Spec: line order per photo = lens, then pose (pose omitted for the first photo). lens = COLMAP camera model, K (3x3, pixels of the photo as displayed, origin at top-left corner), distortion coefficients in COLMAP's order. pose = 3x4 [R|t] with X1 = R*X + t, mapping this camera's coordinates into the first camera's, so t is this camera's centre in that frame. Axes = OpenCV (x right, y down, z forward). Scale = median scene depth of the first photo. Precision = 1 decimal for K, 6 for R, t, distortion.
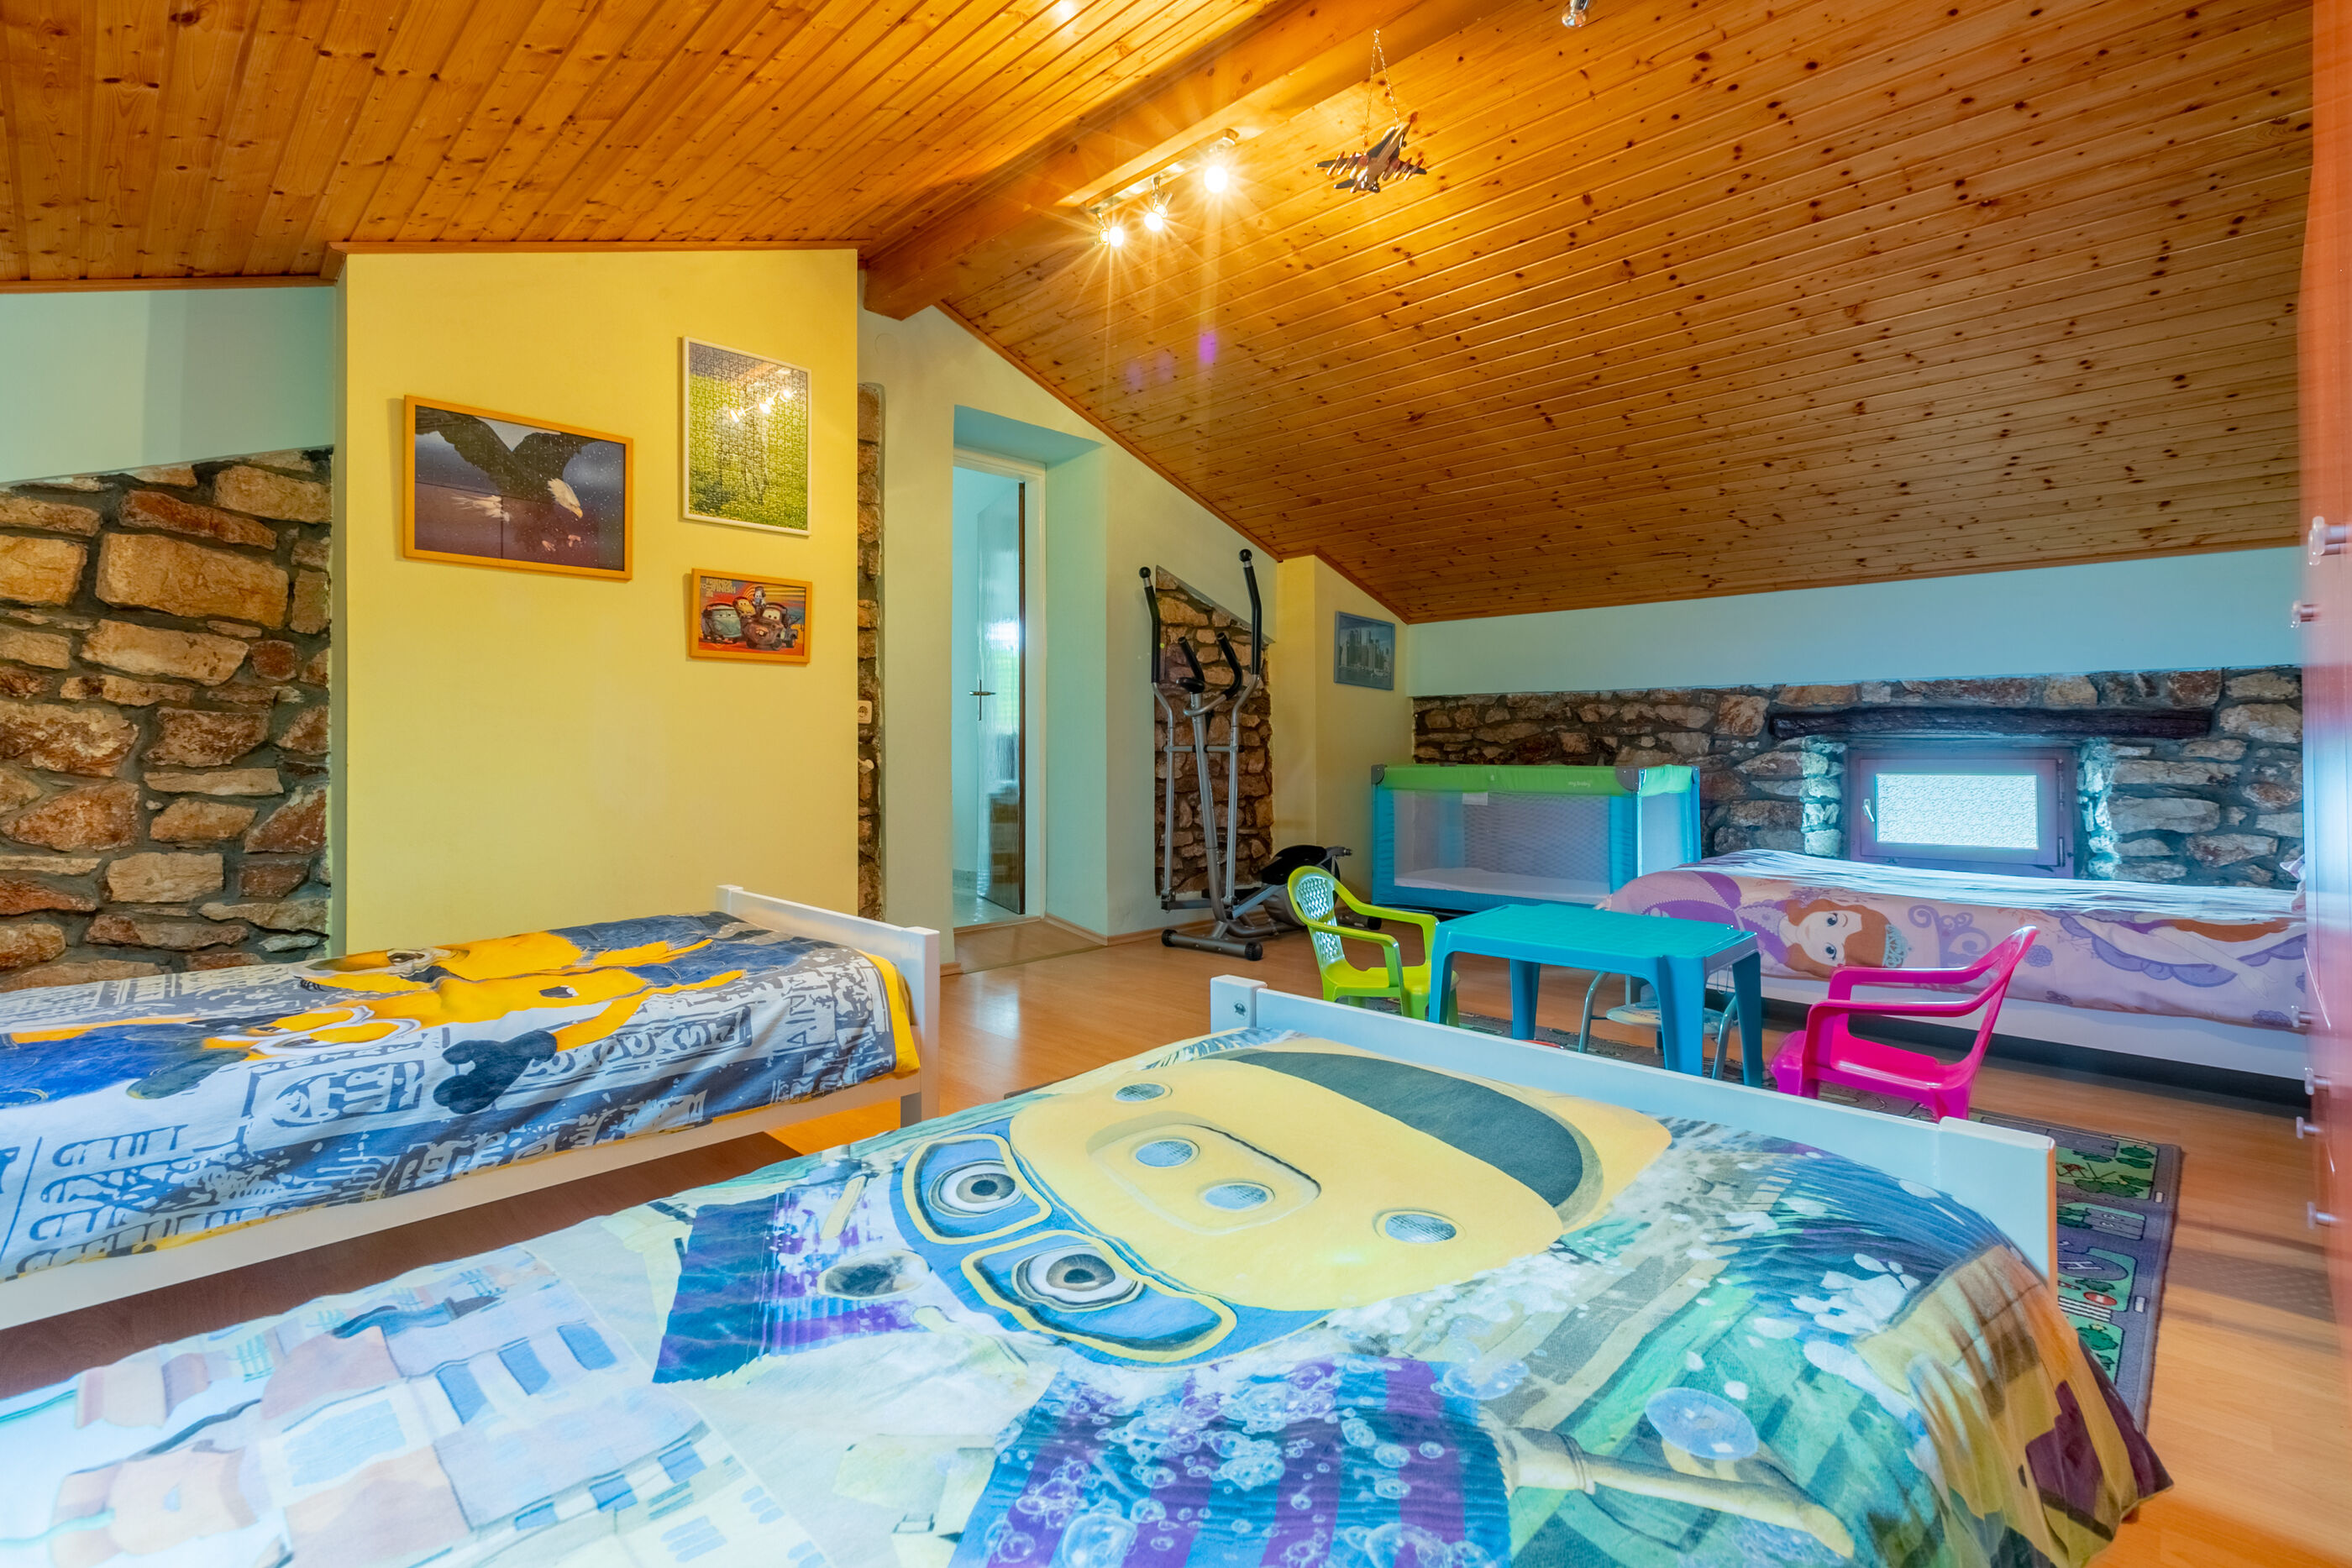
lens RADIAL K [[1070.5, 0, 1176.1], [0, 1070.5, 746.7], [0, 0, 1]] dist [0.005165, -0.002940]
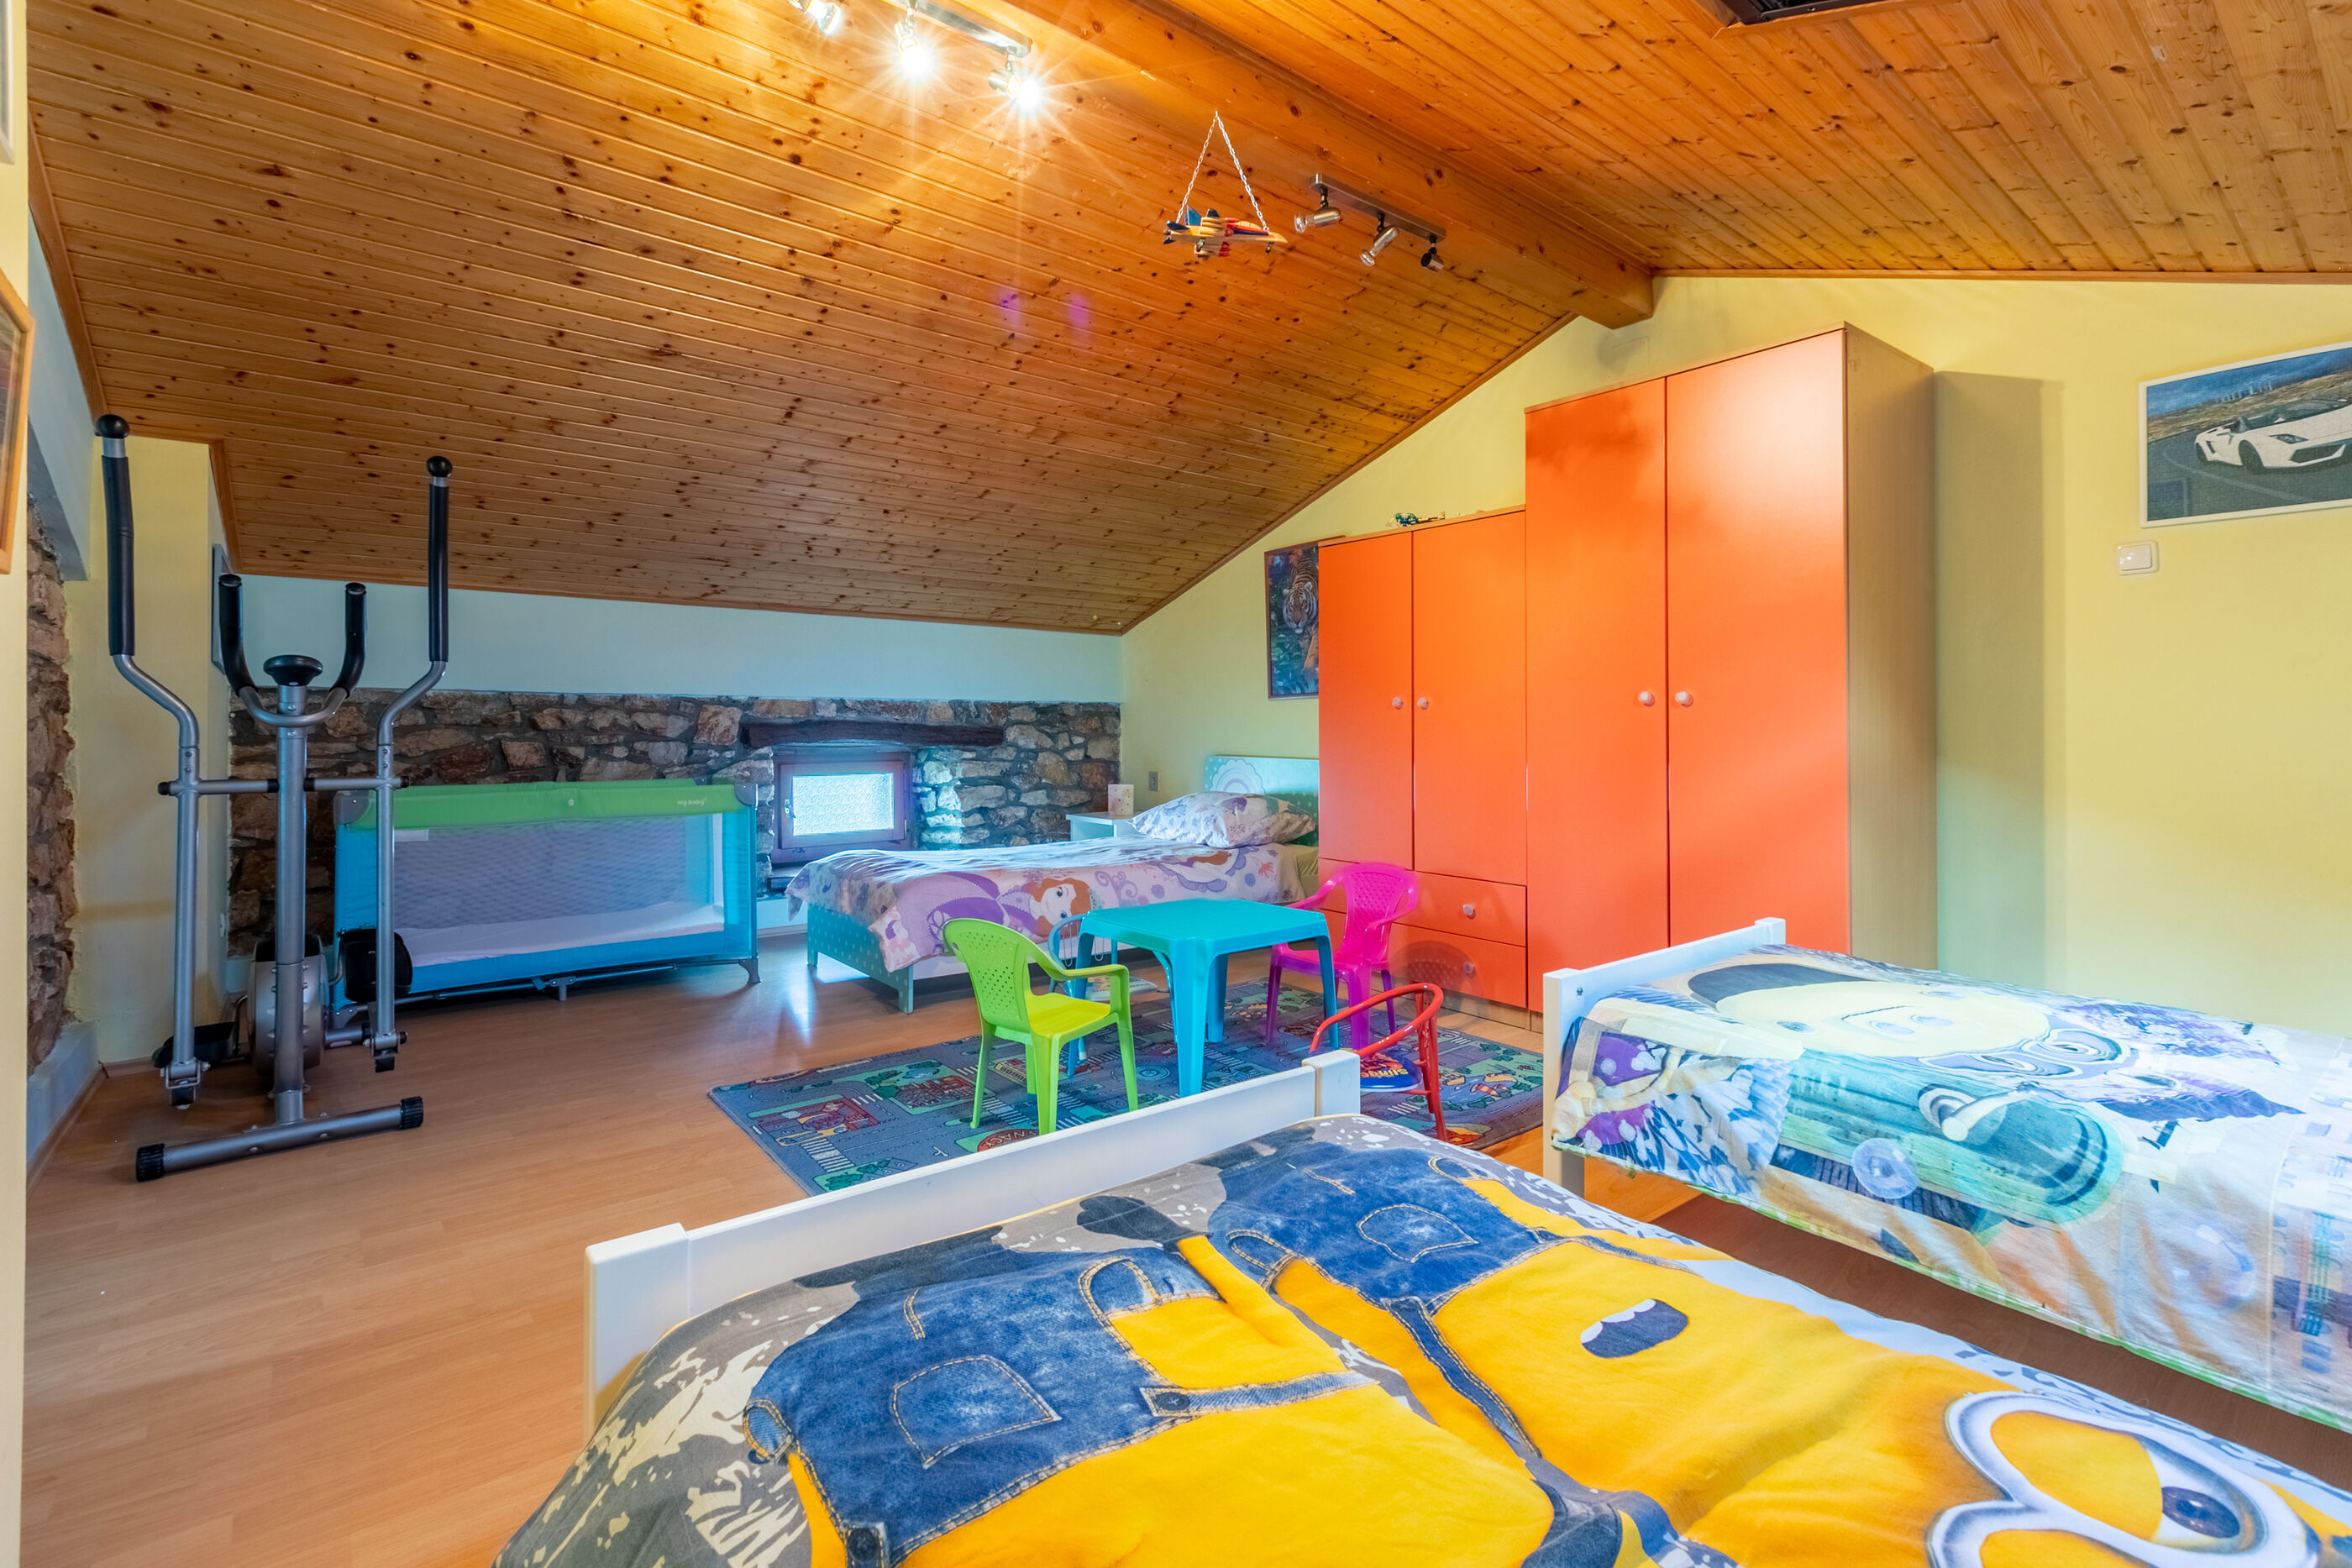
lens RADIAL K [[1070.5, 0, 1186.0], [0, 1070.5, 721.2], [0, 0, 1]] dist [0.005165, -0.002940]
pose [[0.114954, 0.008390, 0.993335, -0.484057], [0.000506, 0.999964, -0.008504, -0.026887], [-0.993371, 0.001481, 0.114946, 0.491995]]
